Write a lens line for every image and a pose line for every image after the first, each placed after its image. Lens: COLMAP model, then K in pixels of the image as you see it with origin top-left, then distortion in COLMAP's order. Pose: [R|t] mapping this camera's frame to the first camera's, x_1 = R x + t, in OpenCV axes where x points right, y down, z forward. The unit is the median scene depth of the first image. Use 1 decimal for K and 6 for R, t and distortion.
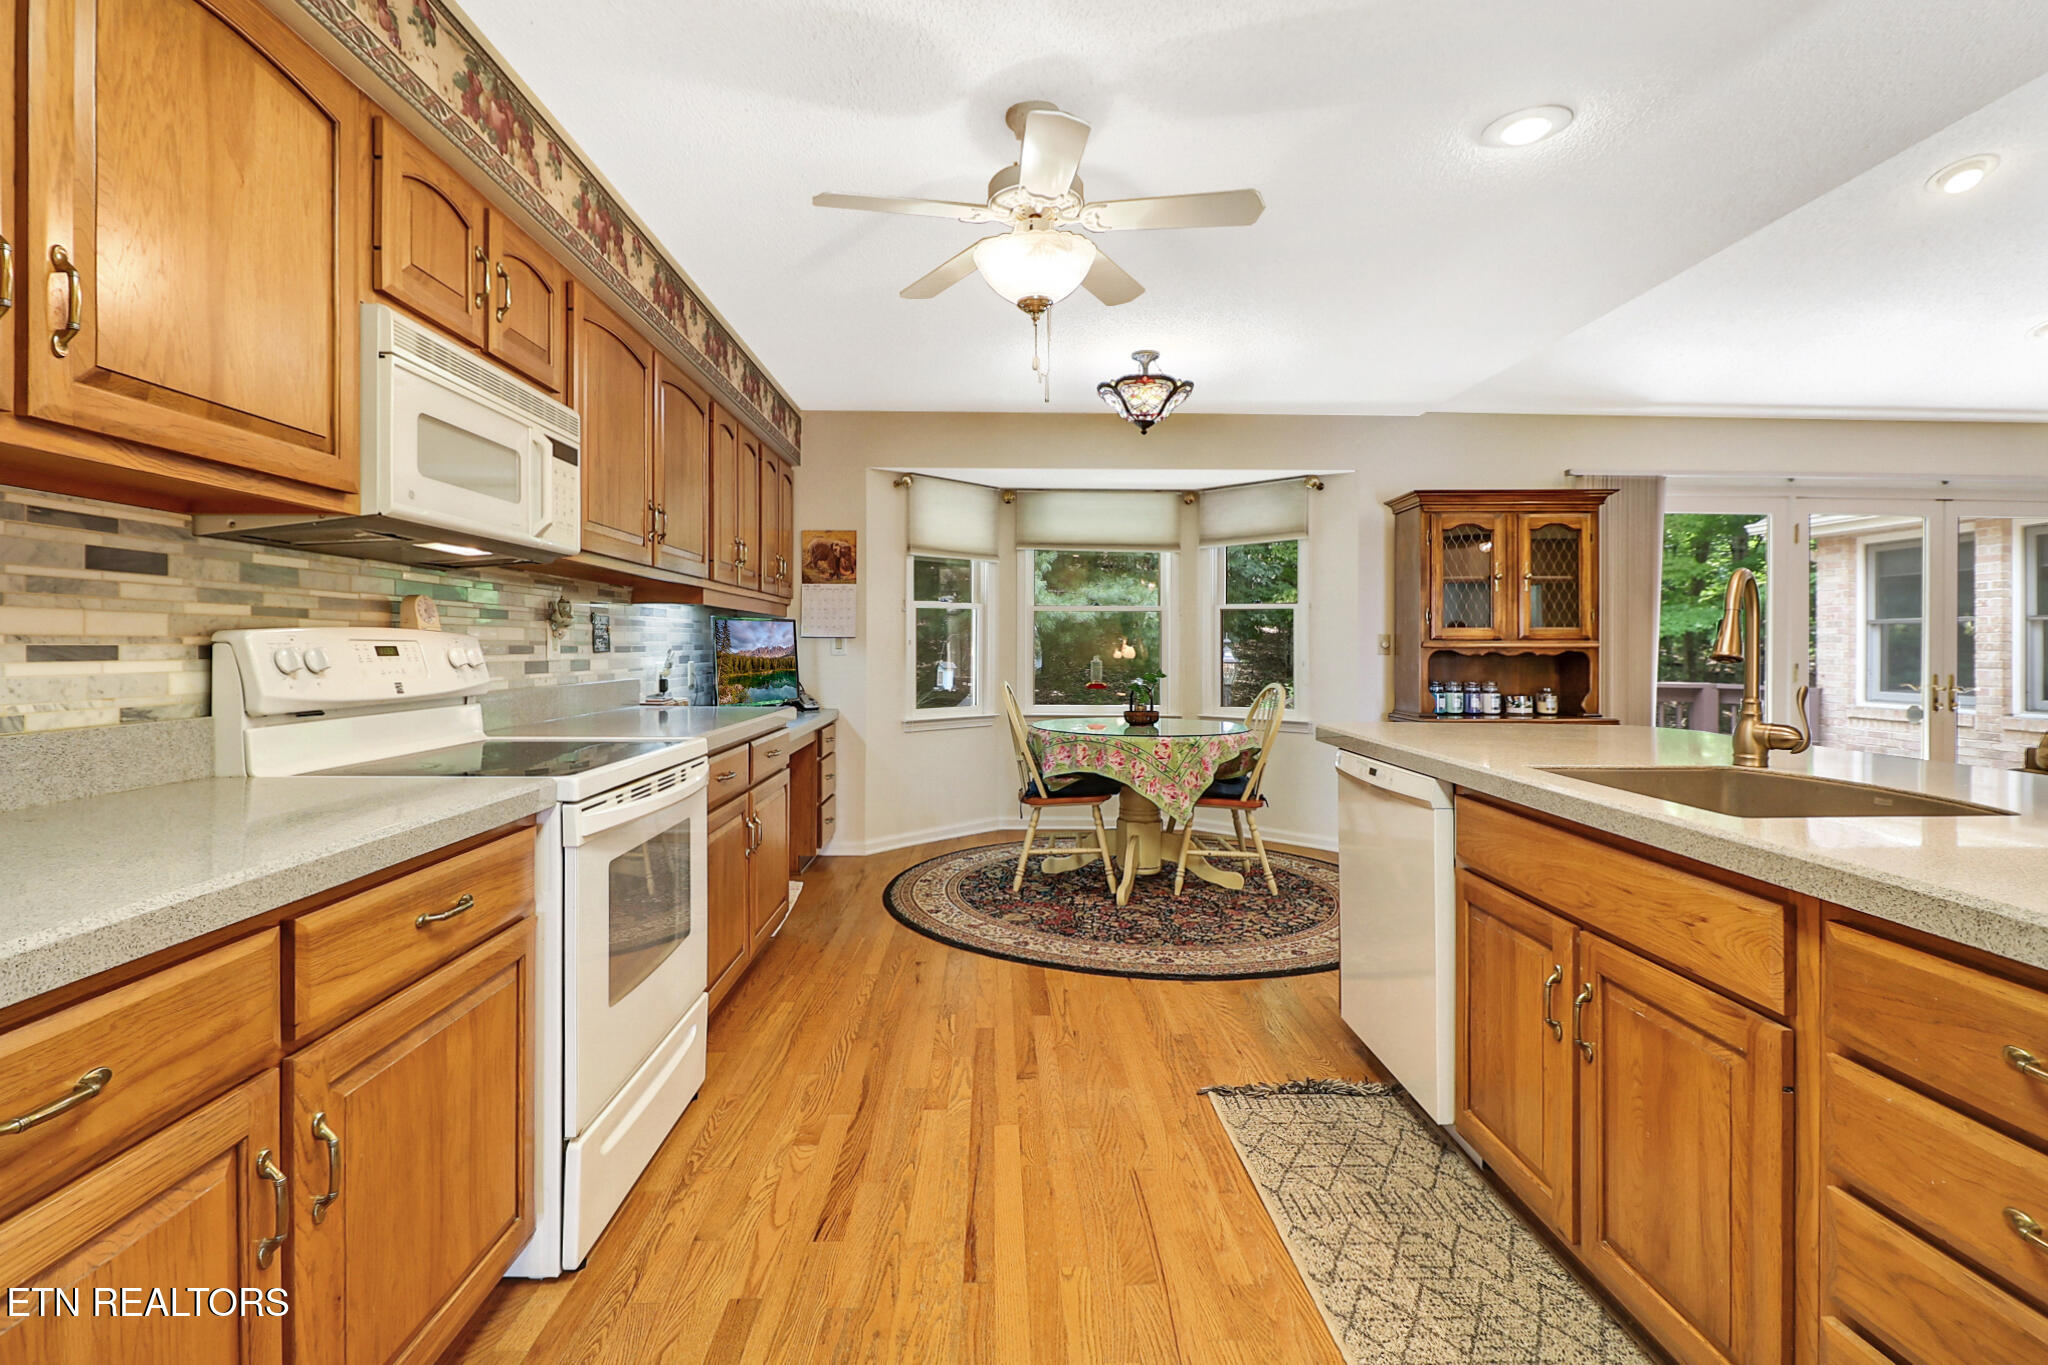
lens RADIAL K [[962.4, 0, 1028.4], [0, 962.4, 645.5], [0, 0, 1]] dist [0.000810, -0.000622]
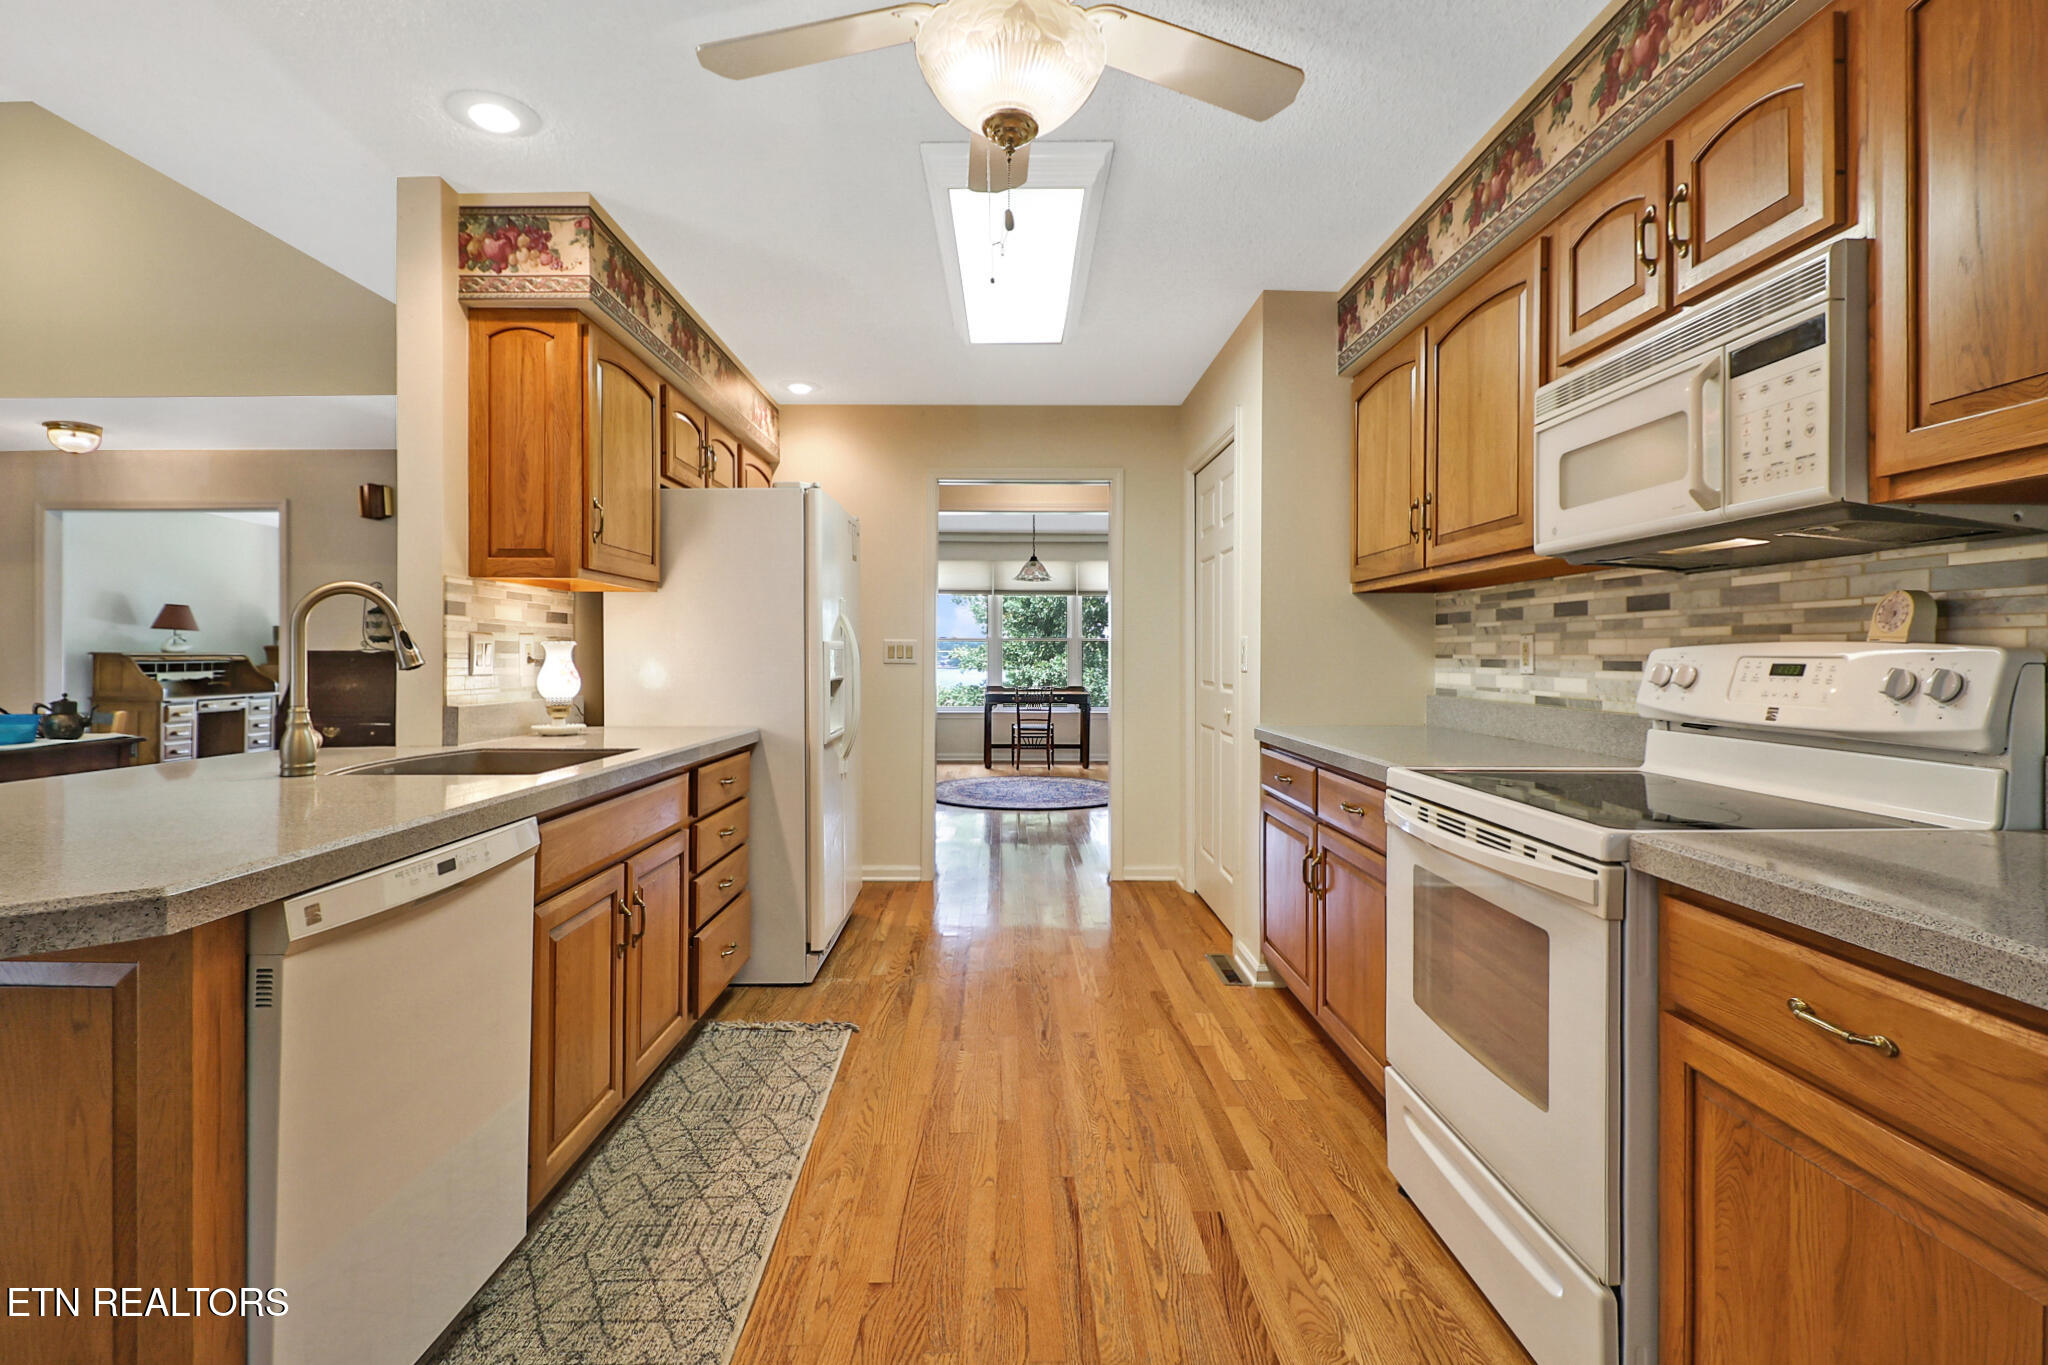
lens RADIAL K [[962.4, 0, 1017.6], [0, 962.4, 660.8], [0, 0, 1]] dist [0.000810, -0.000622]
pose [[-0.999620, -0.000600, 0.027576, -0.026586], [-0.000450, 0.999985, 0.005447, -0.007356], [-0.027579, 0.005432, -0.999605, 2.151181]]
